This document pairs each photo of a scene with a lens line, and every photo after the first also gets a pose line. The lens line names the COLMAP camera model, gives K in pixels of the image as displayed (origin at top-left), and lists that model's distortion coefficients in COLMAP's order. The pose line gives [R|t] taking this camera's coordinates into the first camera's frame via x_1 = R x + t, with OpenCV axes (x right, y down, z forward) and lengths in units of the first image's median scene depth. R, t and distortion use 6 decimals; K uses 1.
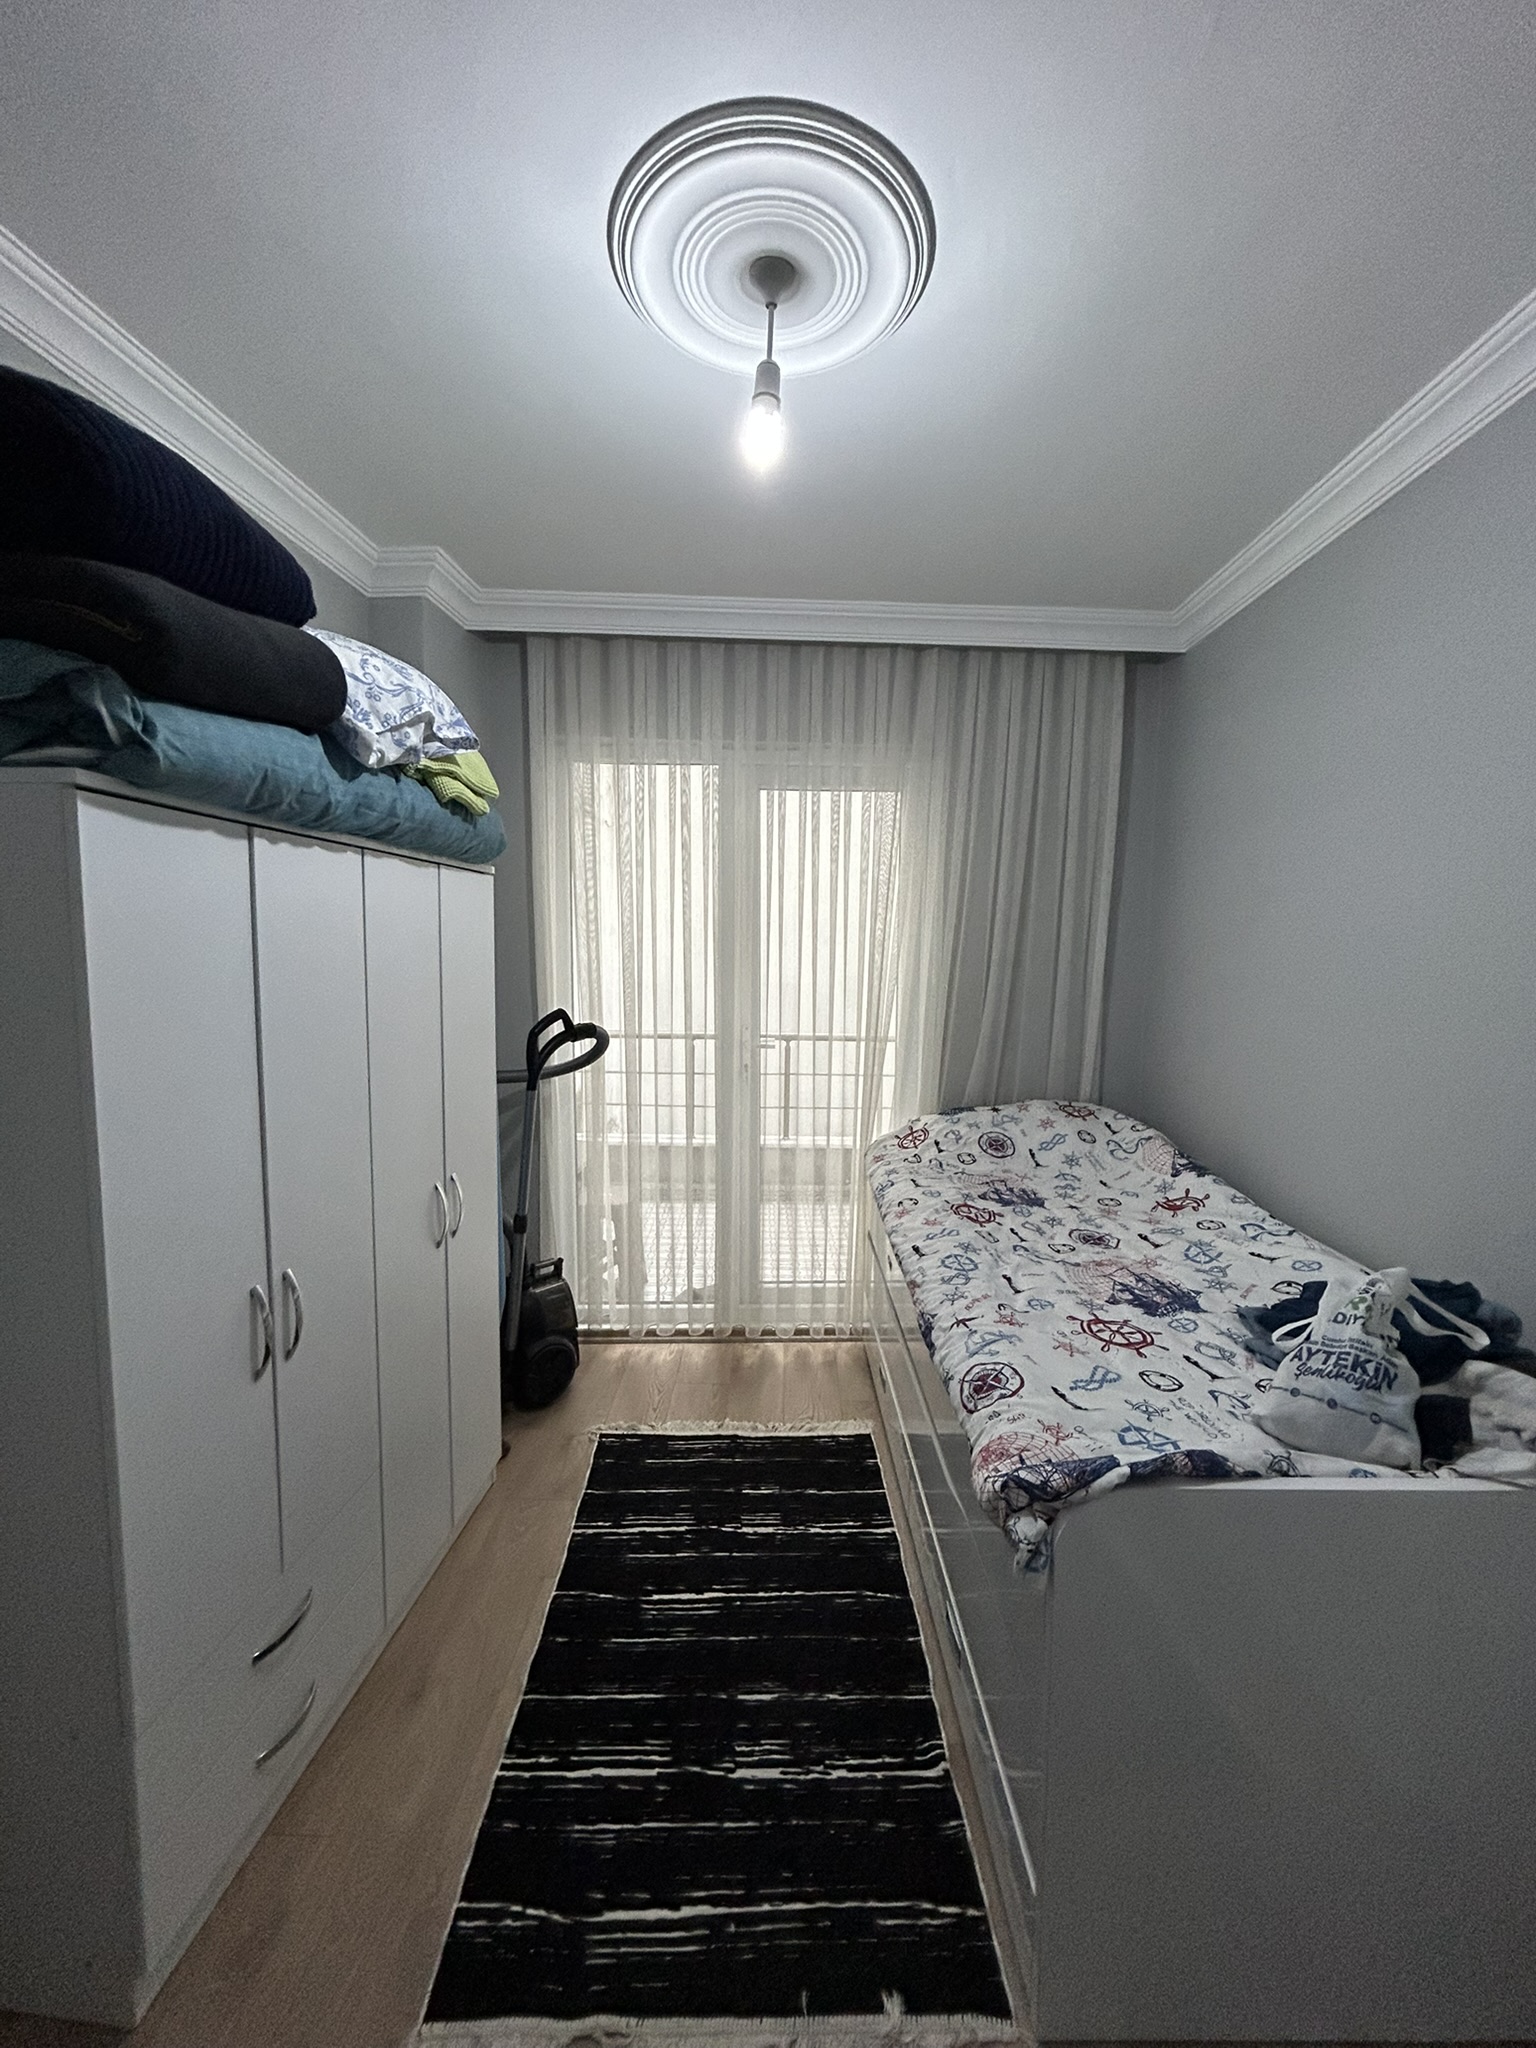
lens RADIAL K [[823.6, 0, 769.8], [0, 823.6, 1025.3], [0, 0, 1]] dist [-0.000432, 0.000706]
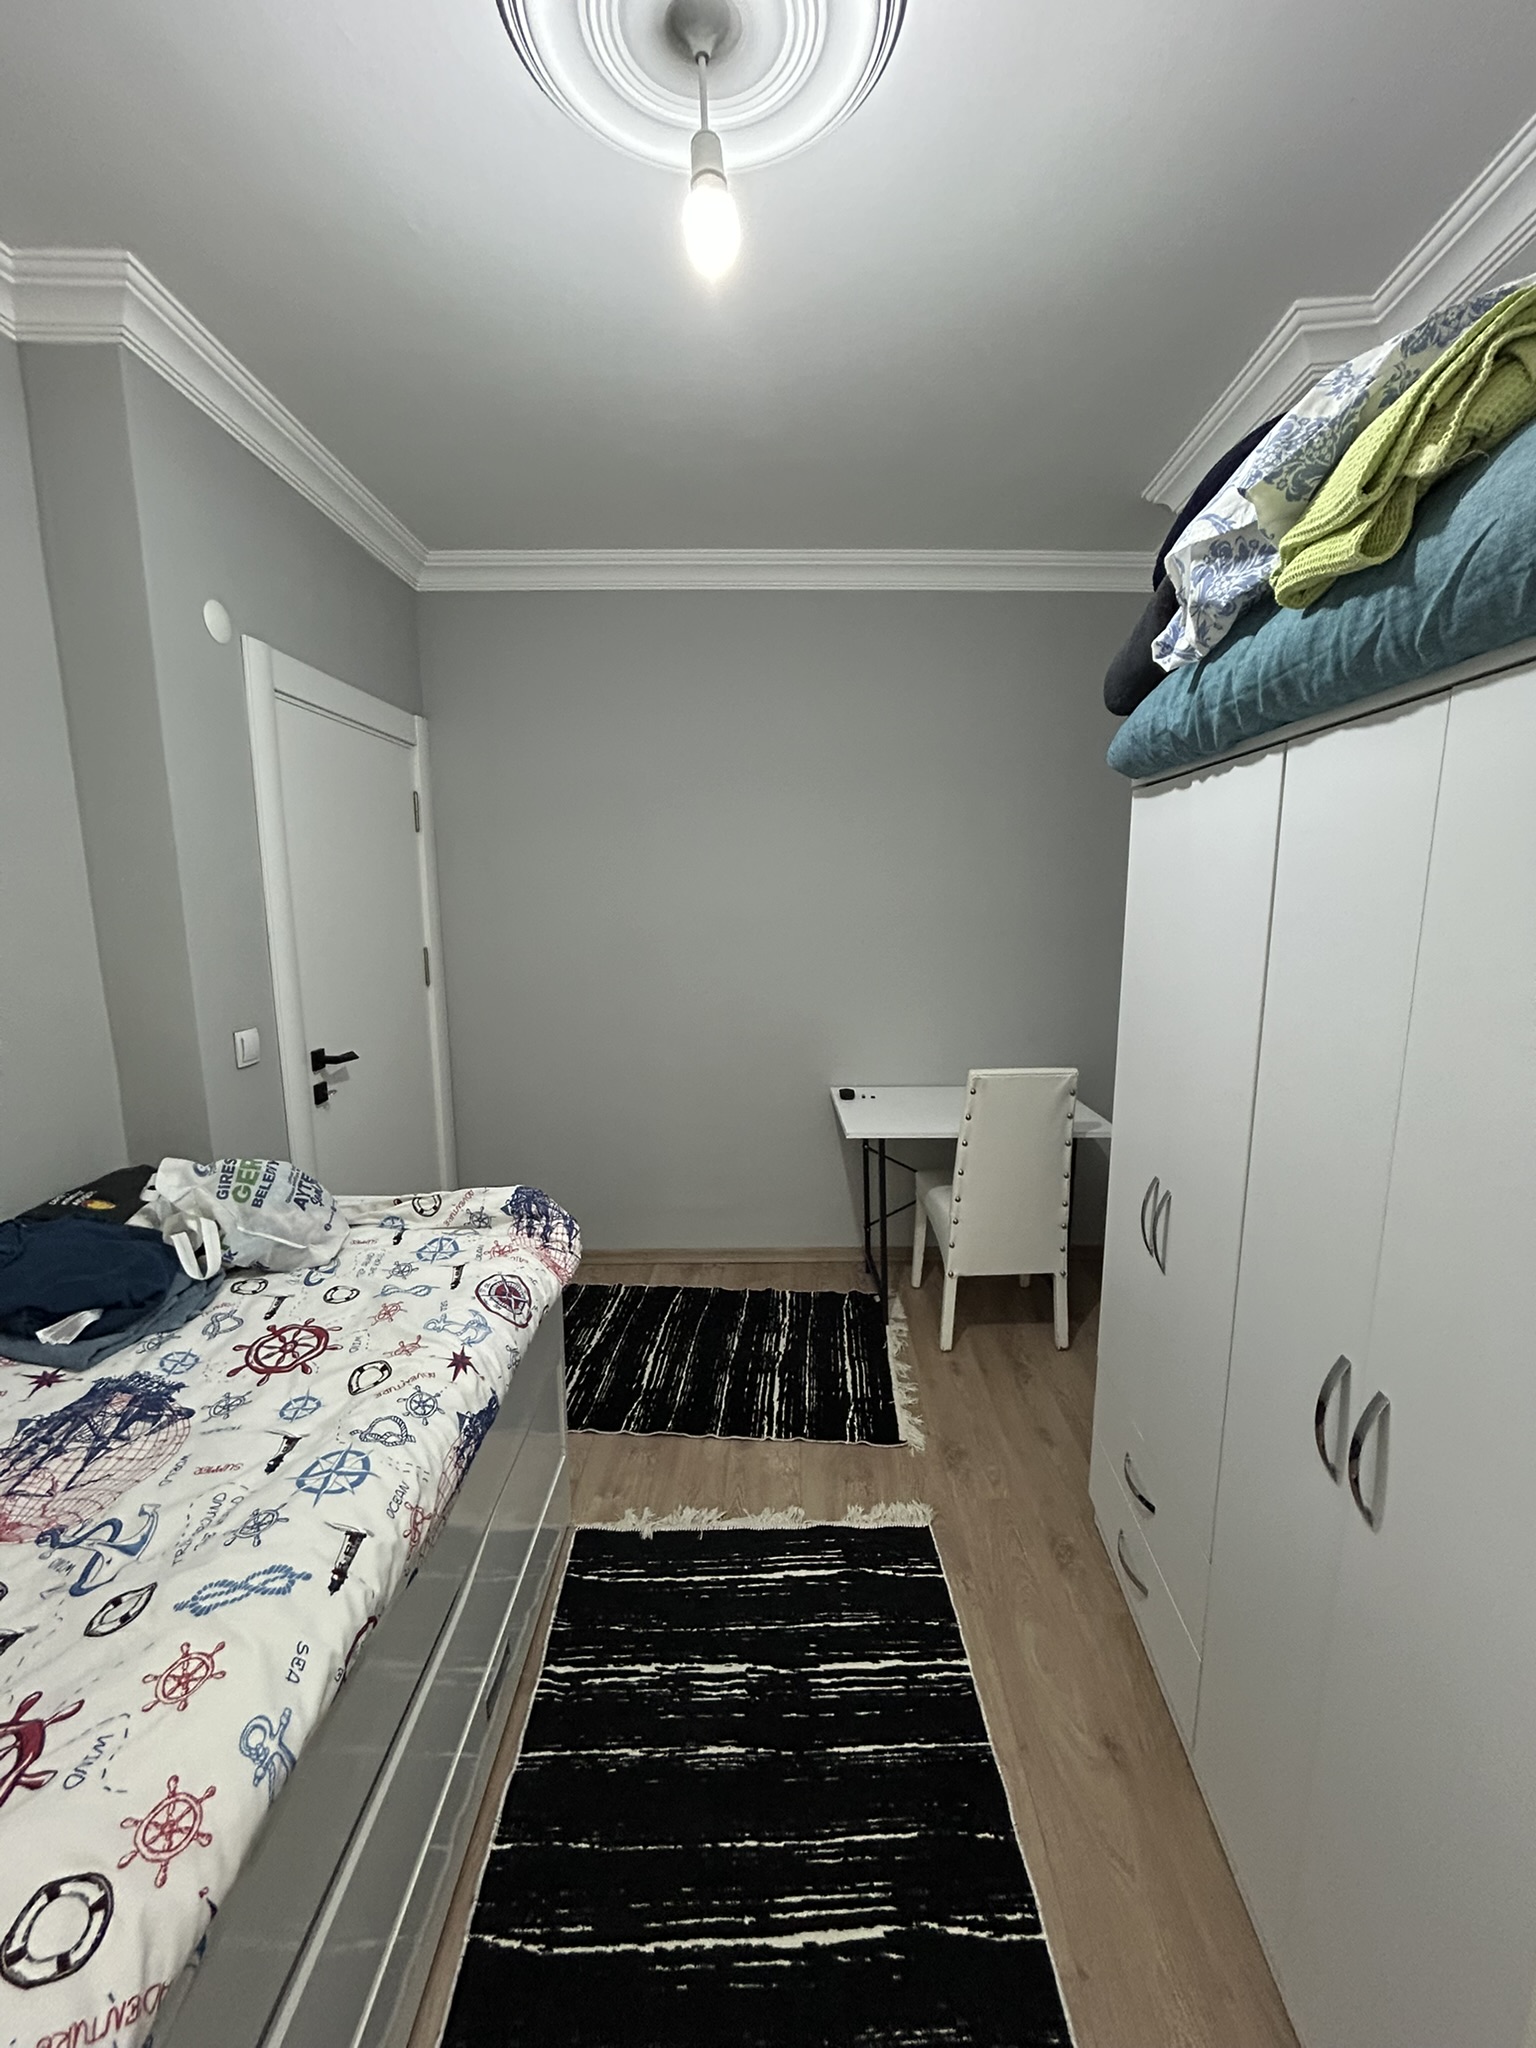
lens RADIAL K [[823.6, 0, 769.8], [0, 823.6, 1025.3], [0, 0, 1]] dist [-0.000432, 0.000706]
pose [[-0.999958, -0.007778, -0.004840, -0.061066], [-0.008759, 0.966580, 0.256216, -0.164931], [0.002685, 0.256248, -0.966607, 1.805963]]
